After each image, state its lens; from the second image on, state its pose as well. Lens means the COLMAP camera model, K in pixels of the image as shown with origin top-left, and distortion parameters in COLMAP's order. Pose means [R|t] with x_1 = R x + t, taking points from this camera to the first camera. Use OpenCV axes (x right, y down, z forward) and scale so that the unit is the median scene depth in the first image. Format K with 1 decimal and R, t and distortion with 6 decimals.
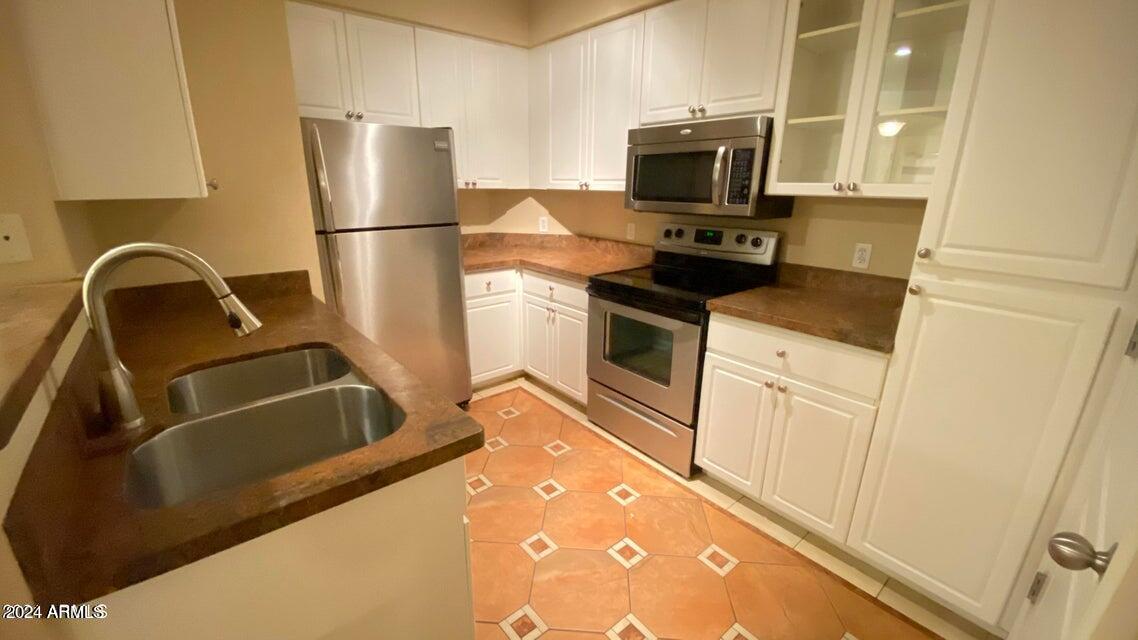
lens RADIAL K [[467.6, 0, 573.3], [0, 467.6, 323.3], [0, 0, 1]] dist [0.000239, -0.000401]
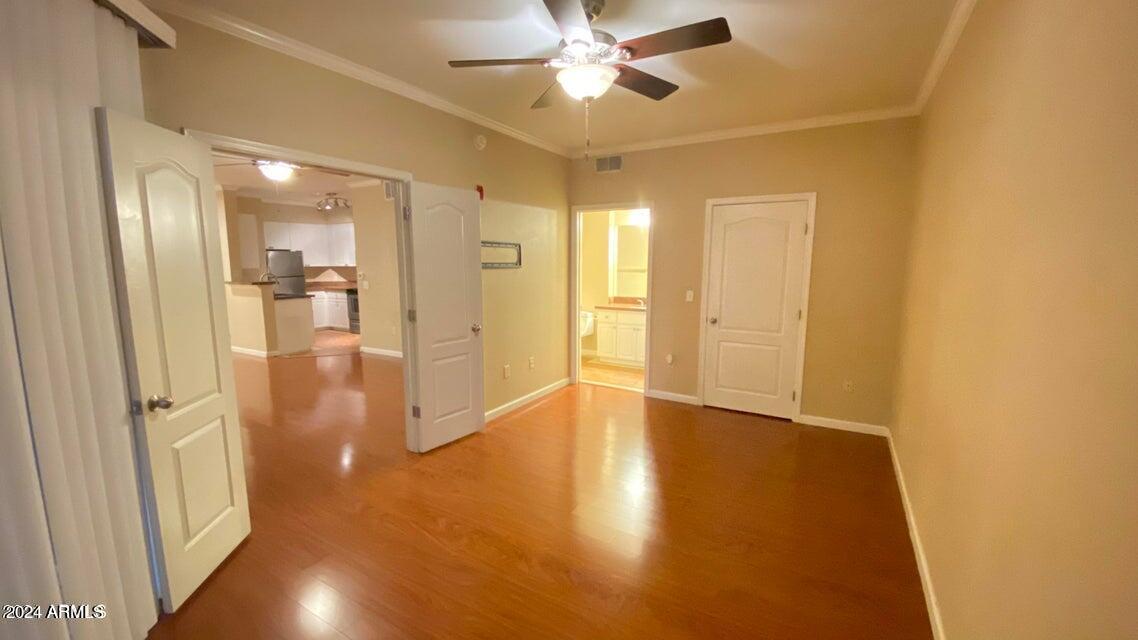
lens RADIAL K [[467.6, 0, 572.2], [0, 467.6, 319.9], [0, 0, 1]] dist [0.000239, -0.000401]
pose [[0.942601, -0.058724, 0.328718, 0.410295], [0.107038, 0.985606, -0.130860, 0.682014], [-0.316301, 0.158534, 0.935318, -2.507355]]
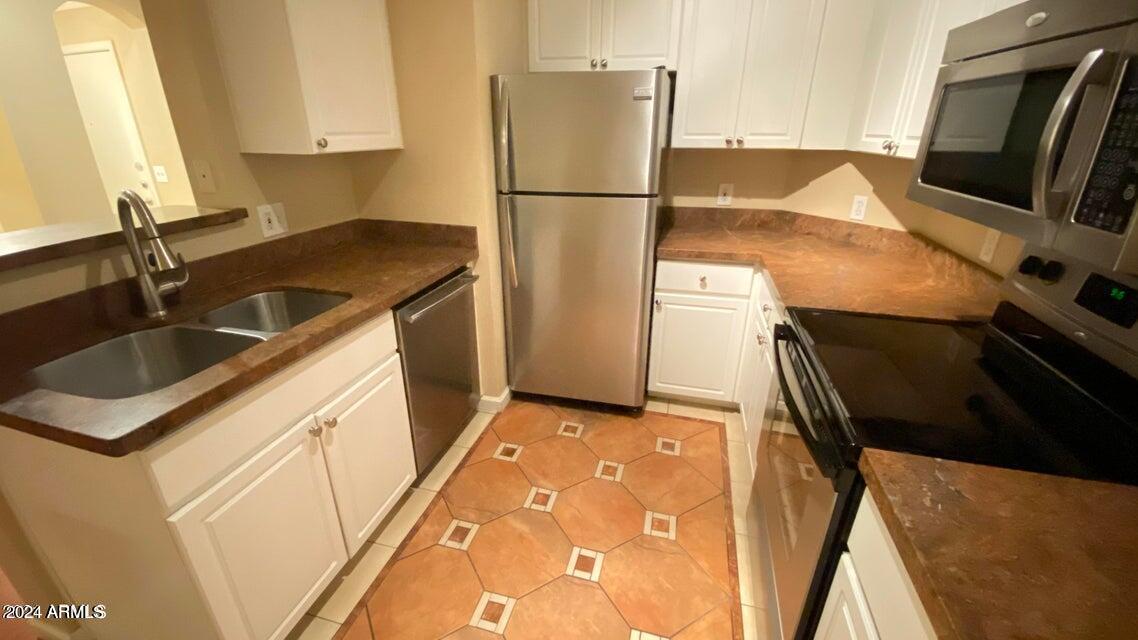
lens RADIAL K [[467.6, 0, 560.9], [0, 467.6, 315.6], [0, 0, 1]] dist [0.000239, -0.000401]
pose [[0.544994, 0.300842, -0.782608, 0.297199], [-0.234477, 0.950854, 0.202232, -0.125587], [0.804986, 0.073288, 0.588750, 0.374424]]
